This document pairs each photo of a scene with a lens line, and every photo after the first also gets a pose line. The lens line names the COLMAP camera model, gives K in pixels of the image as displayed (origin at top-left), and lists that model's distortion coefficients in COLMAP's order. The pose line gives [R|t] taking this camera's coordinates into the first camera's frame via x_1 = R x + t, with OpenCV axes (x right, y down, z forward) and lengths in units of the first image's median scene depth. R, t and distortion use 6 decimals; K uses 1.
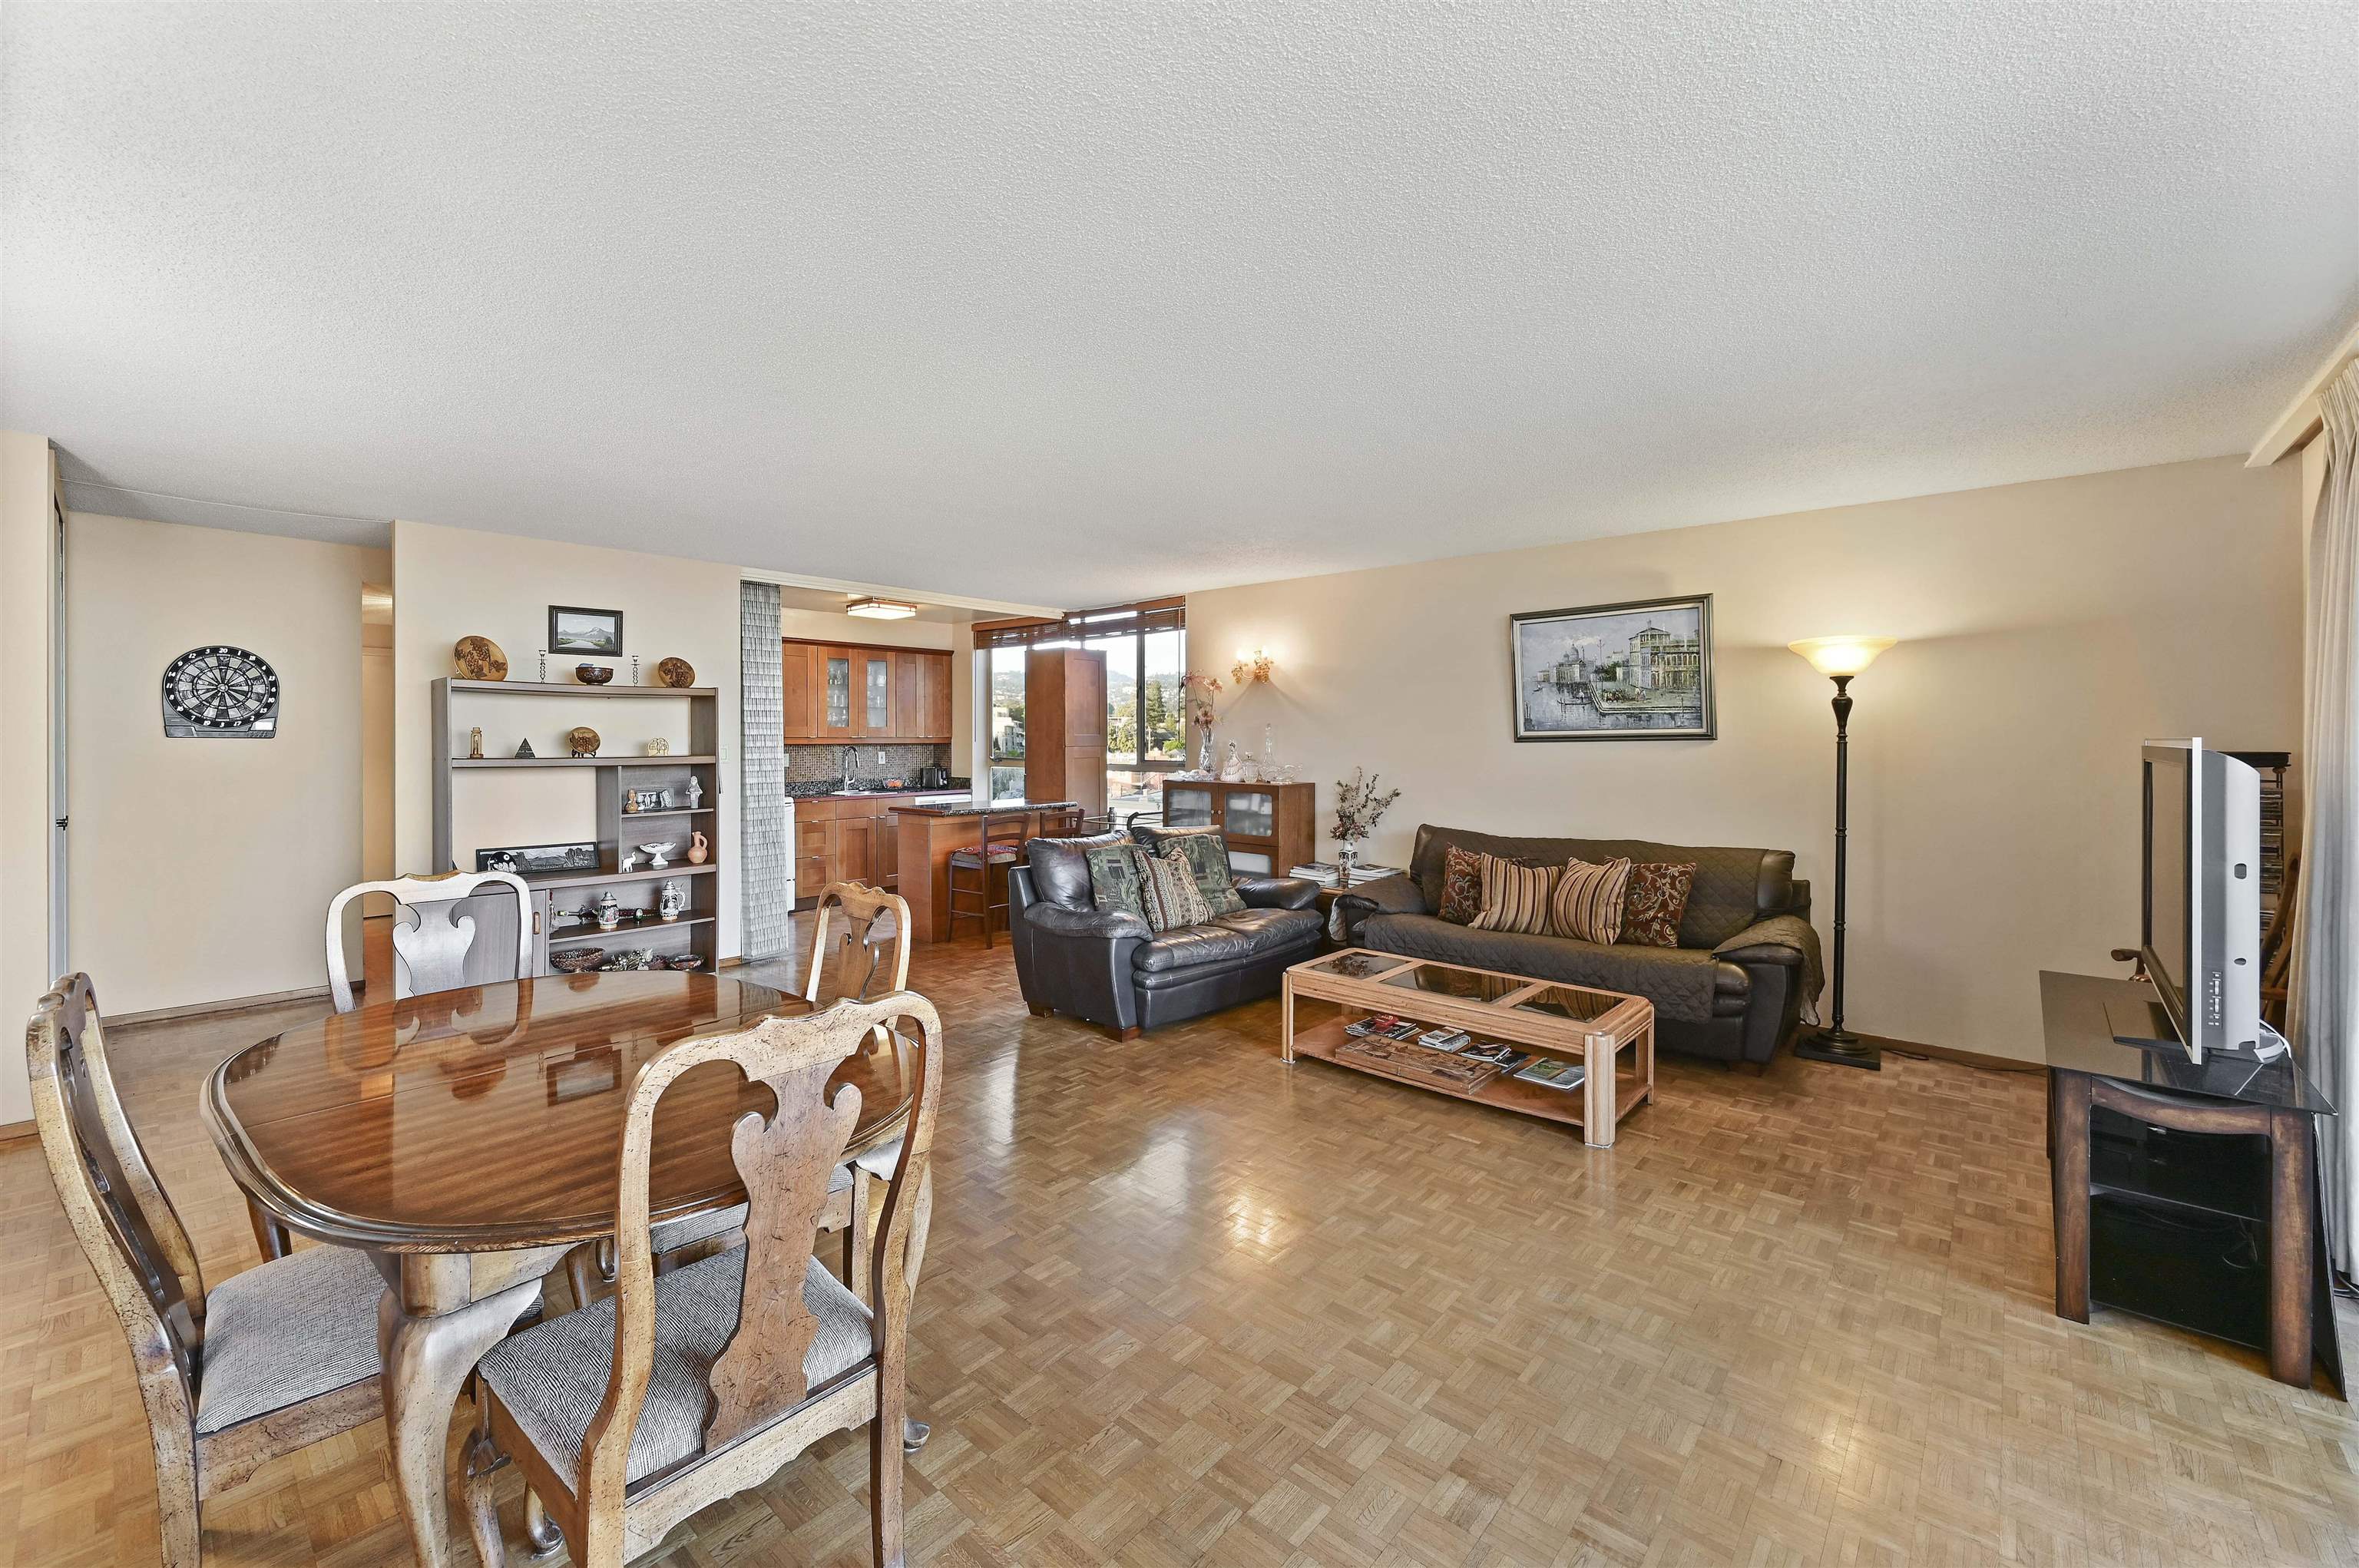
lens RADIAL K [[937.7, 0, 1148.8], [0, 937.7, 738.7], [0, 0, 1]] dist [0.000629, 0.000091]
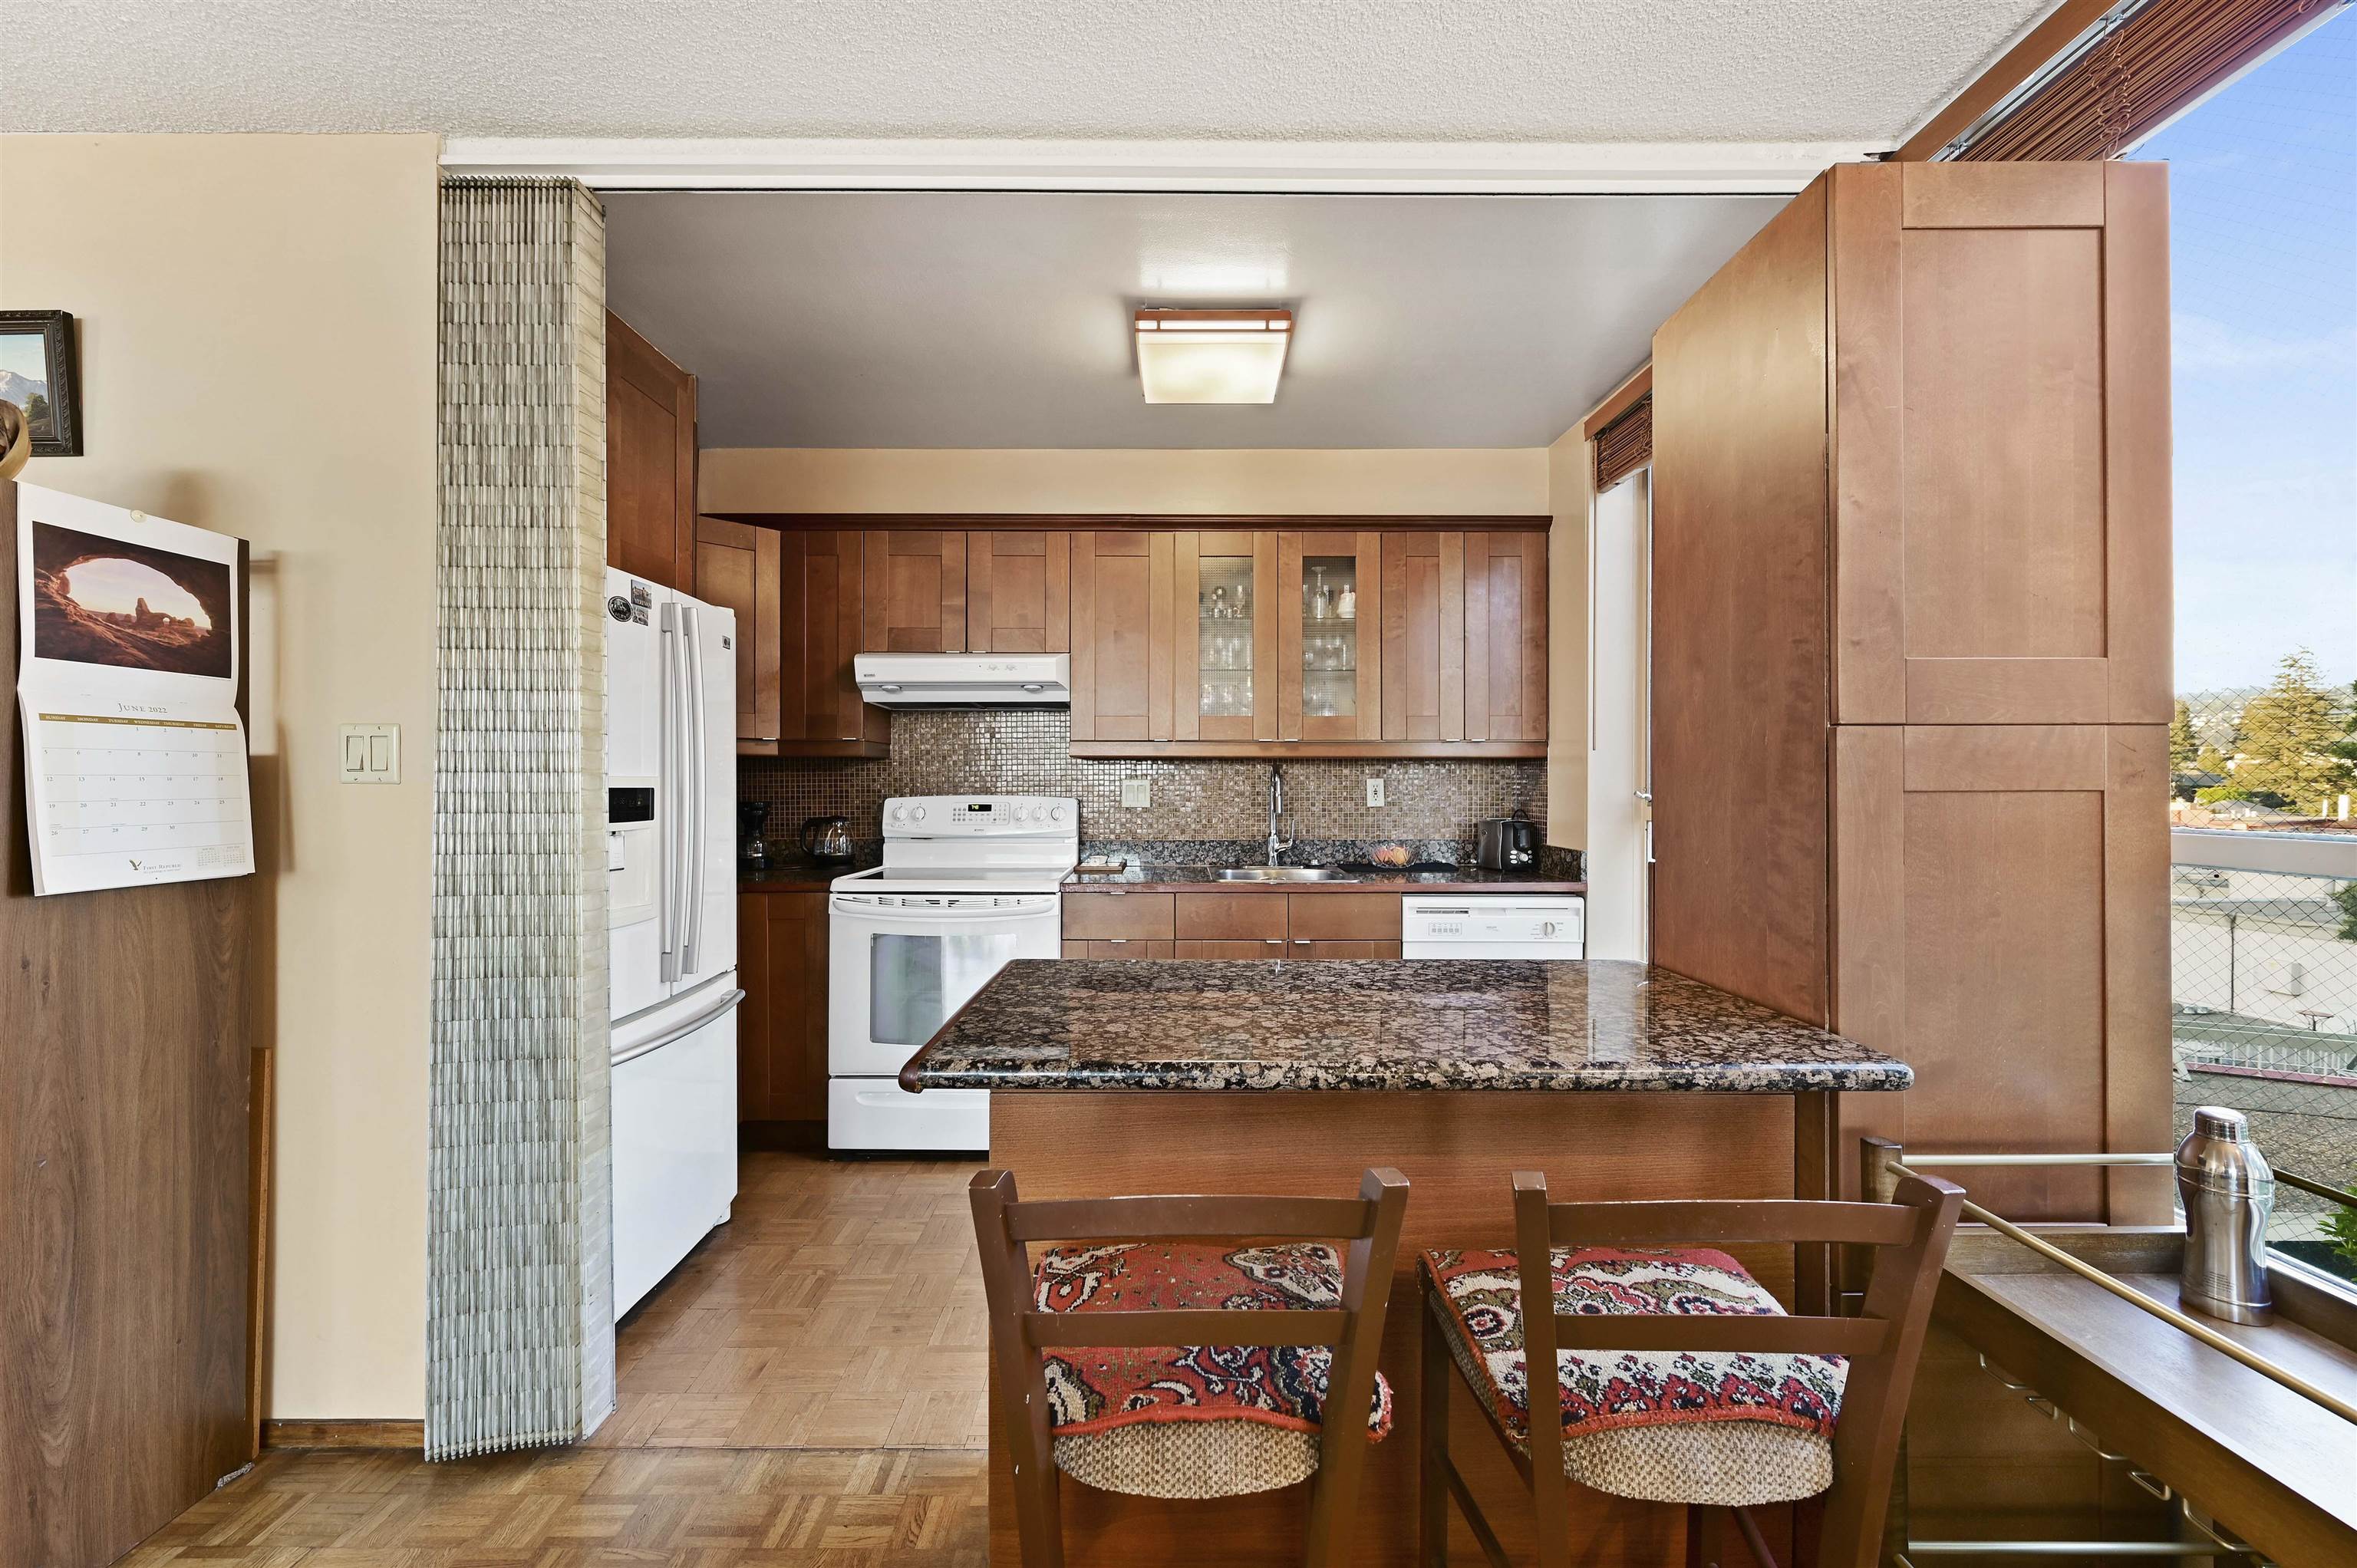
lens RADIAL K [[936.9, 0, 1186.2], [0, 936.9, 782.3], [0, 0, 1]] dist [0.000629, 0.000091]
pose [[0.678305, 0.002267, -0.734777, -0.052566], [-0.005436, 0.999983, -0.001932, 0.029252], [0.734761, 0.005305, 0.678306, 1.107940]]
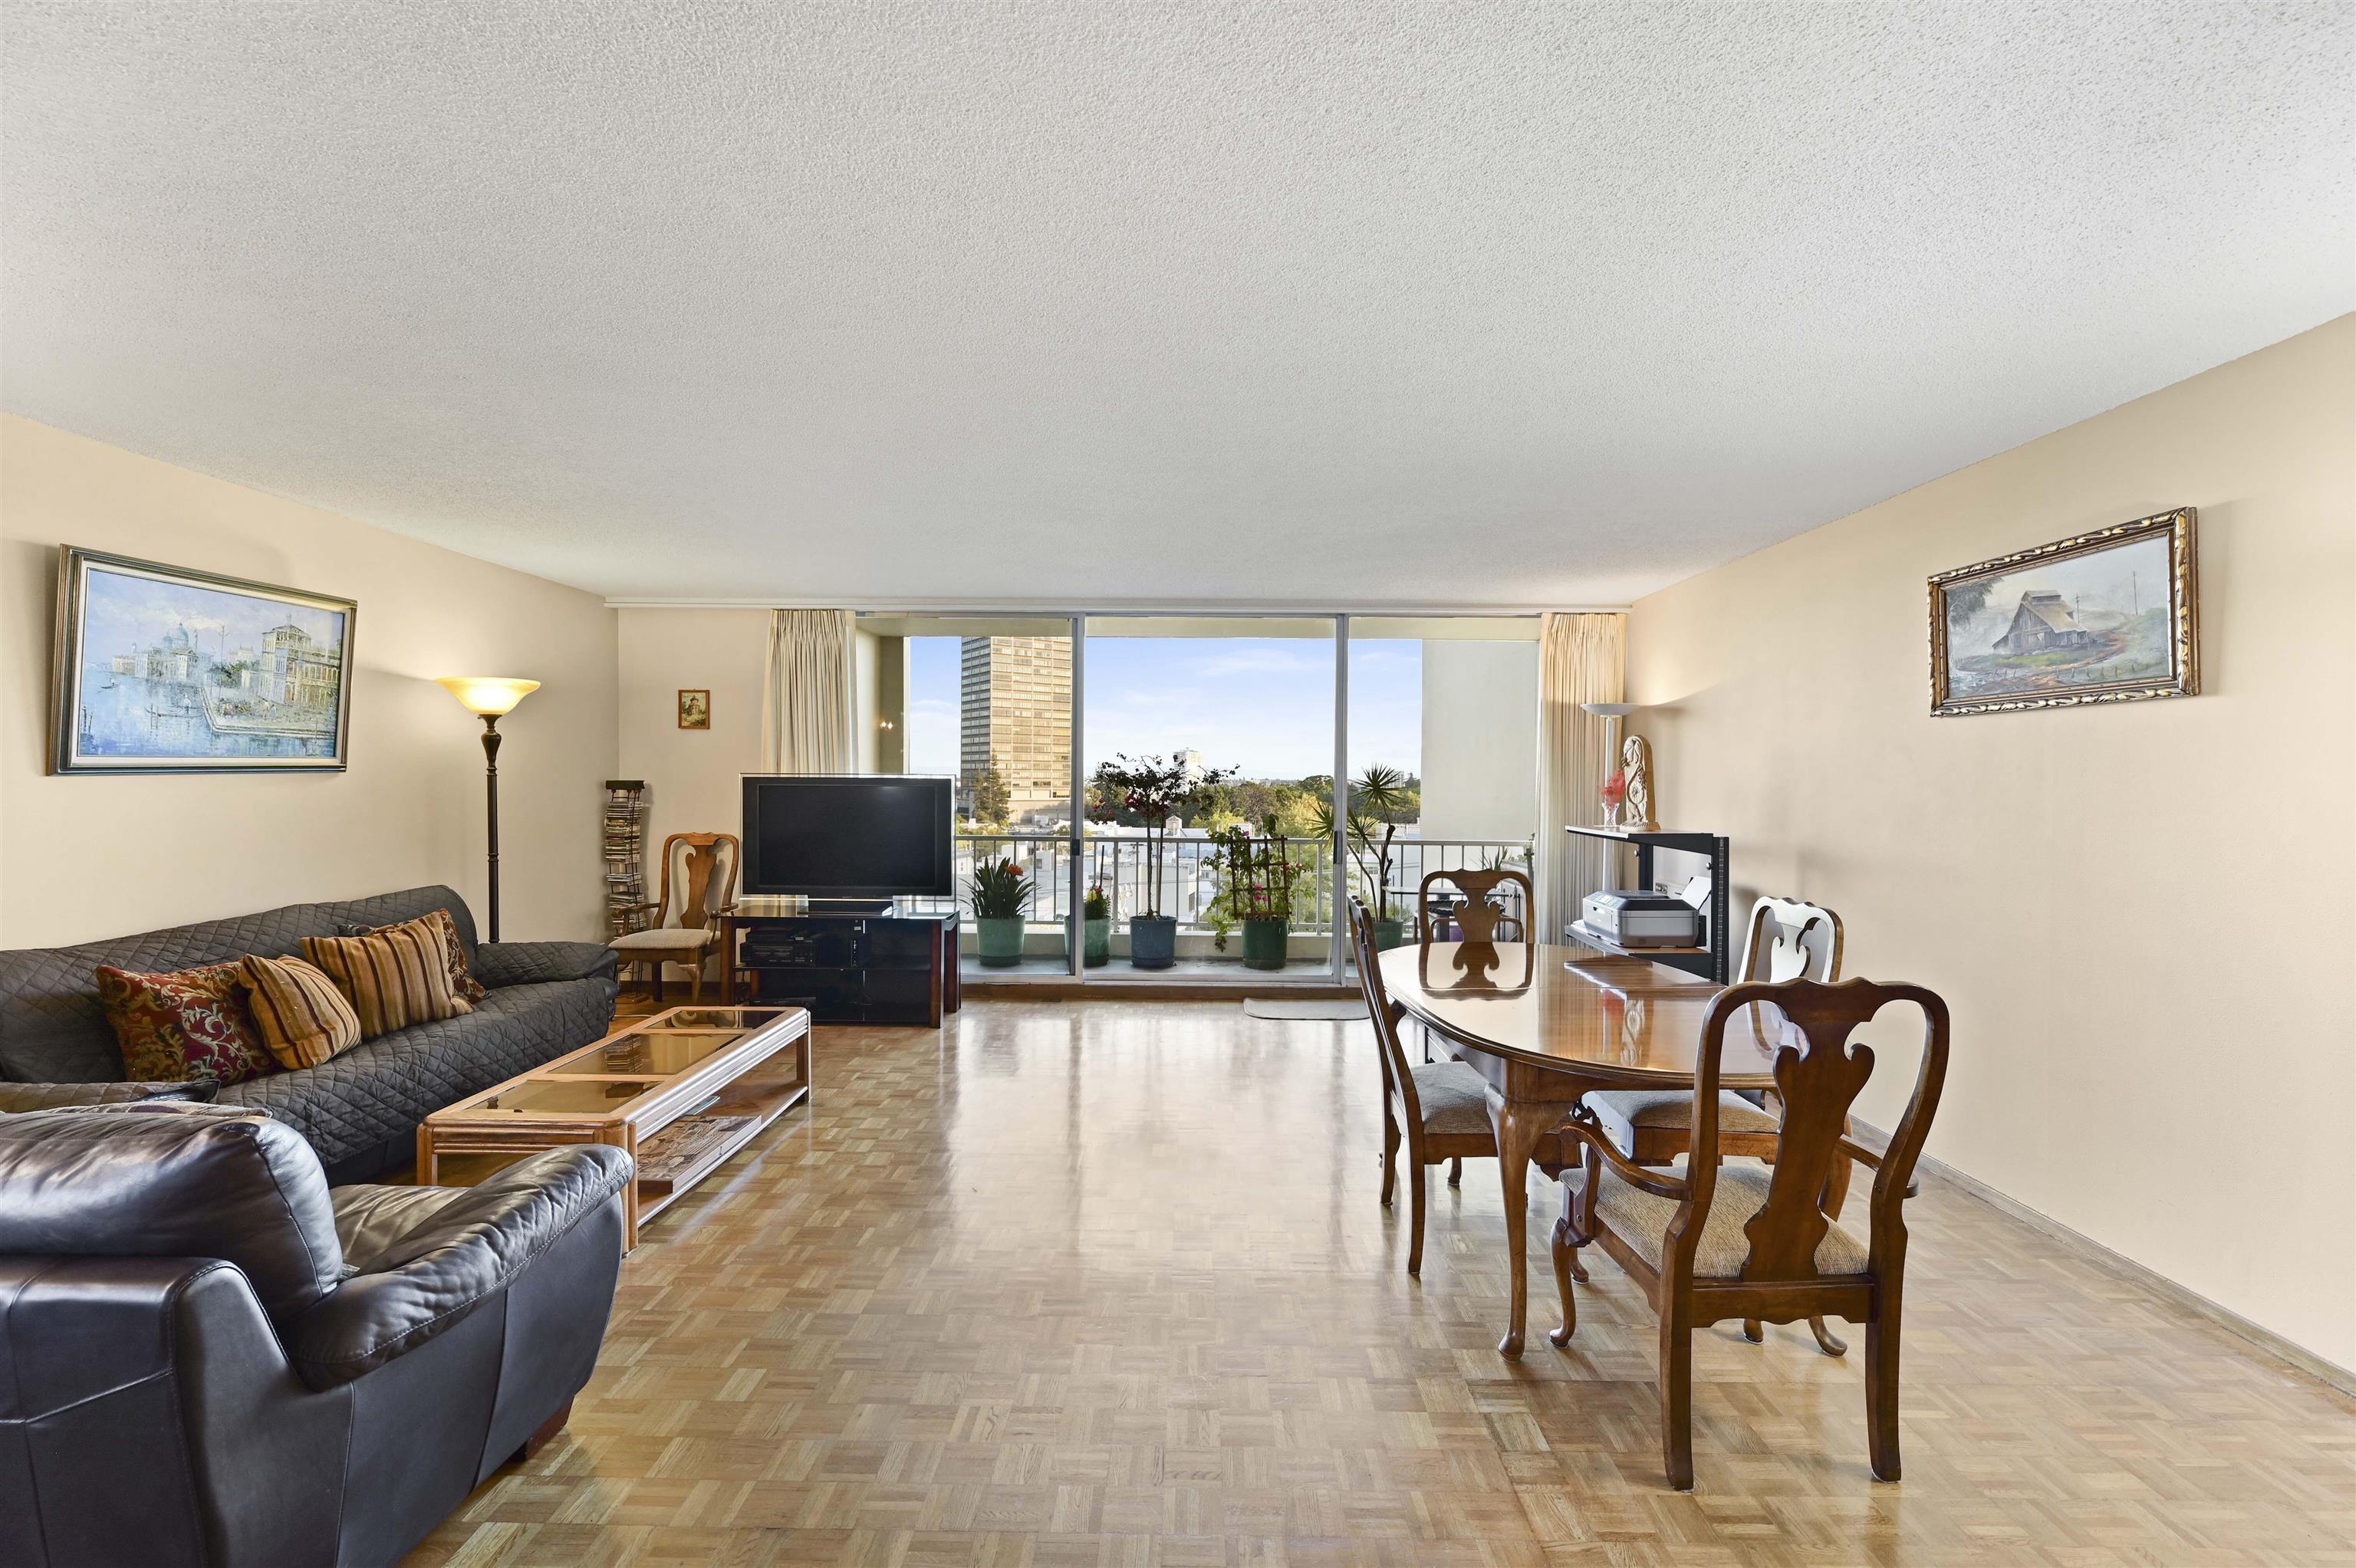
lens RADIAL K [[943.2, 0, 1174.9], [0, 943.2, 780.0], [0, 0, 1]] dist [0.000325, -0.000440]
pose [[-0.661864, -0.006477, 0.749596, -0.473212], [-0.006452, 0.999975, 0.002944, 0.000861], [-0.749597, -0.002888, -0.661889, 0.886340]]
